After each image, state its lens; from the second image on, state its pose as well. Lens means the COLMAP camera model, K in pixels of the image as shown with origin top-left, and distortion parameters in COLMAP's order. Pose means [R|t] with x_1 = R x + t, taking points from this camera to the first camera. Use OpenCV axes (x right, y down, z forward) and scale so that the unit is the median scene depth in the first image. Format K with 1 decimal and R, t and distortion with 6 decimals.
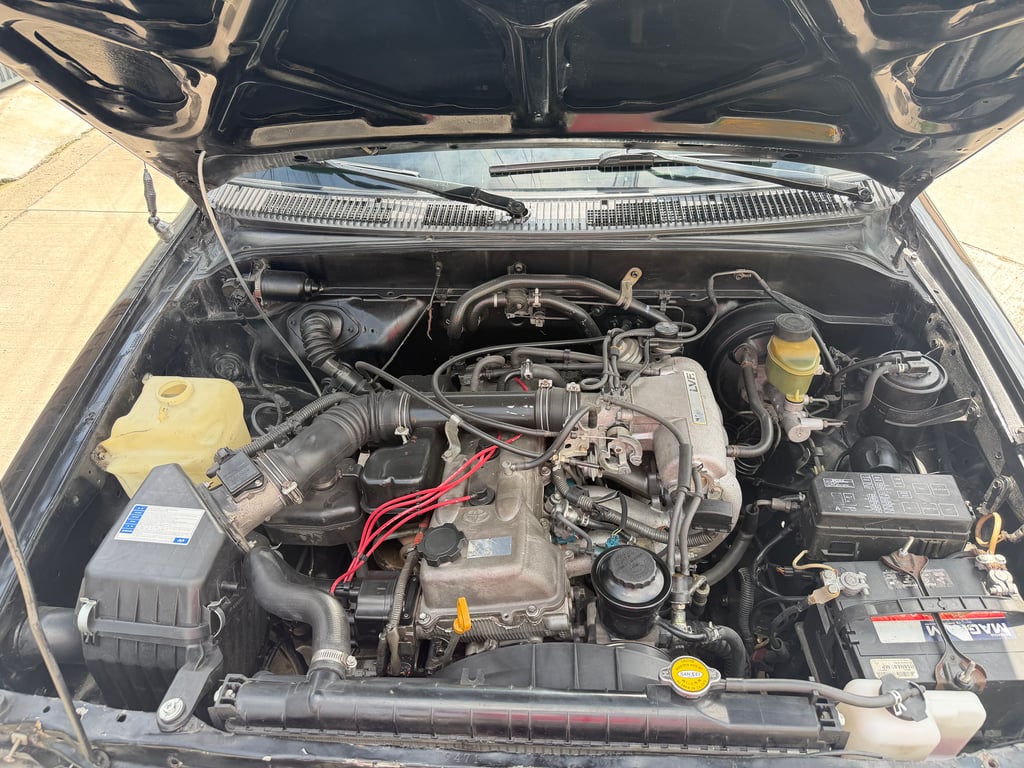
lens RADIAL K [[692.7, 0, 512.0], [0, 692.7, 384.0], [0, 0, 1]] dist [0.051680, -0.055108]
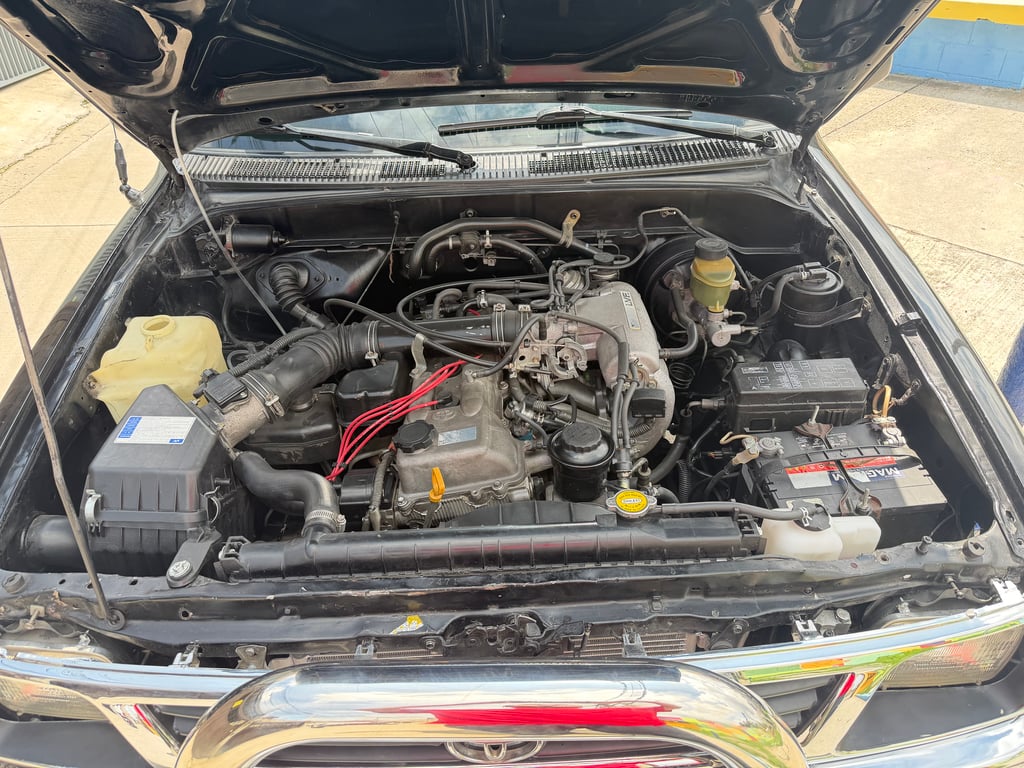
lens RADIAL K [[692.7, 0, 512.0], [0, 692.7, 384.0], [0, 0, 1]] dist [0.051680, -0.055108]
pose [[0.996625, -0.050616, 0.064620, -0.009985], [0.052939, 0.997993, -0.034756, 0.168041], [-0.062731, 0.038060, 0.997304, -0.115072]]
